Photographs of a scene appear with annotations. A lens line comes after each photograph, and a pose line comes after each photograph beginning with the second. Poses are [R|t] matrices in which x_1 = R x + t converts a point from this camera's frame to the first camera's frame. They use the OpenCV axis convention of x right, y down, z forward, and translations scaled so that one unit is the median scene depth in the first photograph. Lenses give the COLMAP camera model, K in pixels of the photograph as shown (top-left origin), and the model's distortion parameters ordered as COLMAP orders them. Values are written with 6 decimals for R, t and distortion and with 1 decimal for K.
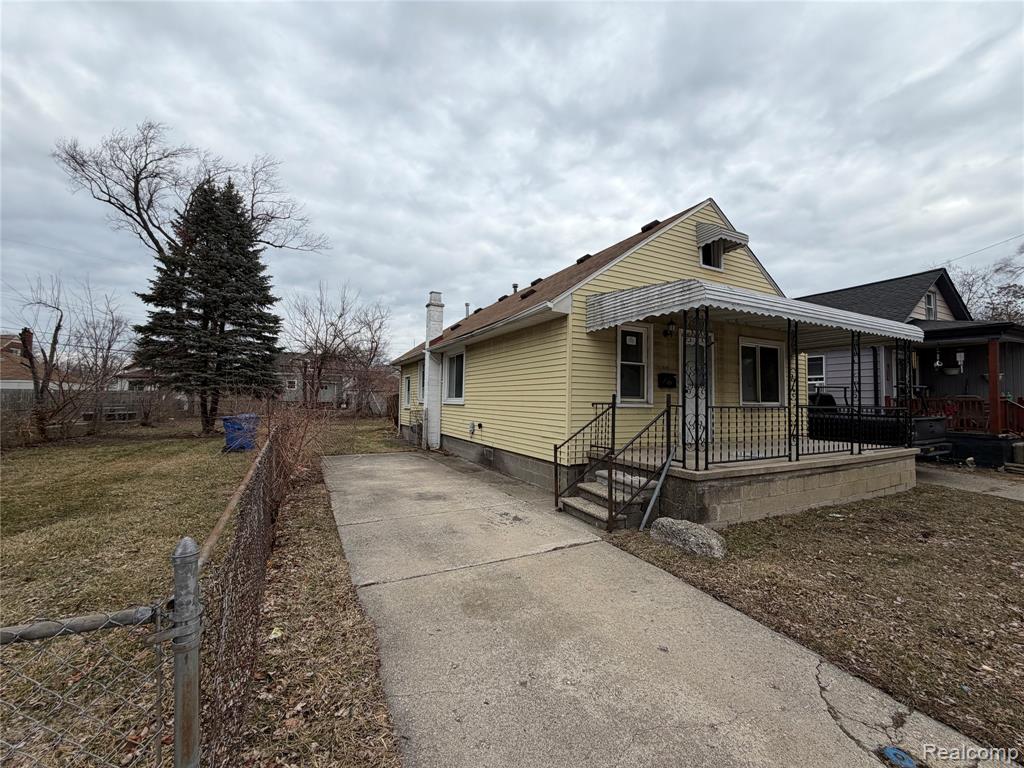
lens RADIAL K [[404.3, 0, 509.2], [0, 404.3, 385.5], [0, 0, 1]] dist [-0.001930, 0.000122]
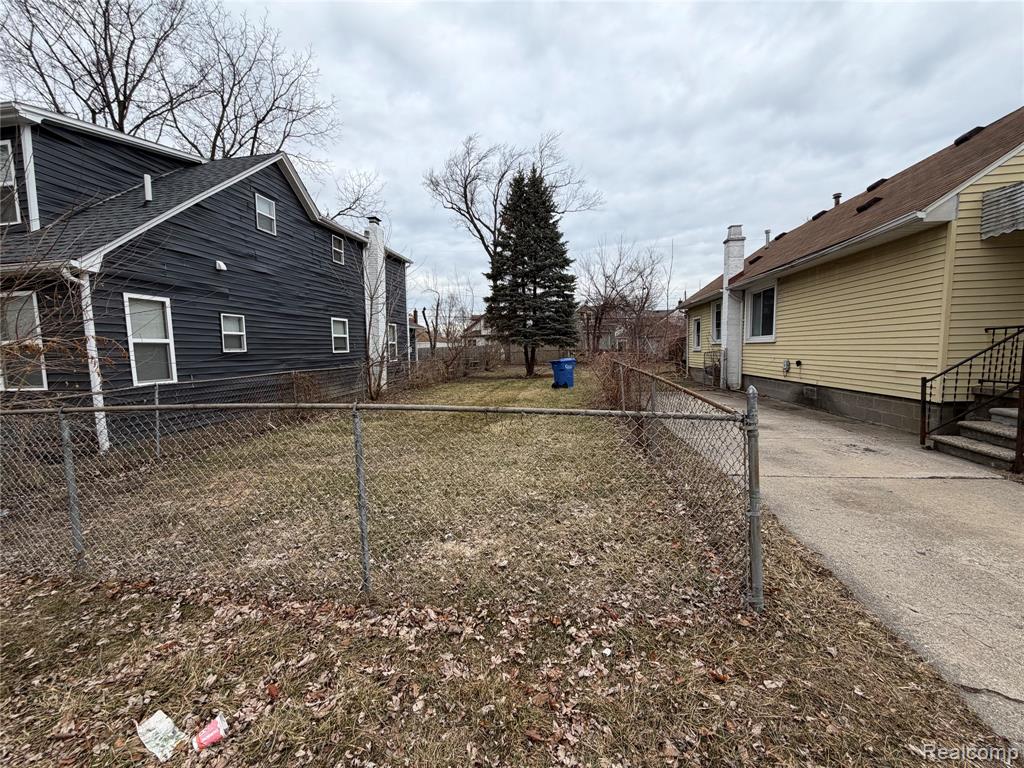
lens RADIAL K [[404.3, 0, 509.2], [0, 404.3, 385.5], [0, 0, 1]] dist [-0.001930, 0.000122]
pose [[0.809421, 0.015214, -0.587031, -0.053629], [0.060243, 0.992239, 0.108781, 0.006838], [0.584130, -0.123415, 0.802223, -0.128463]]
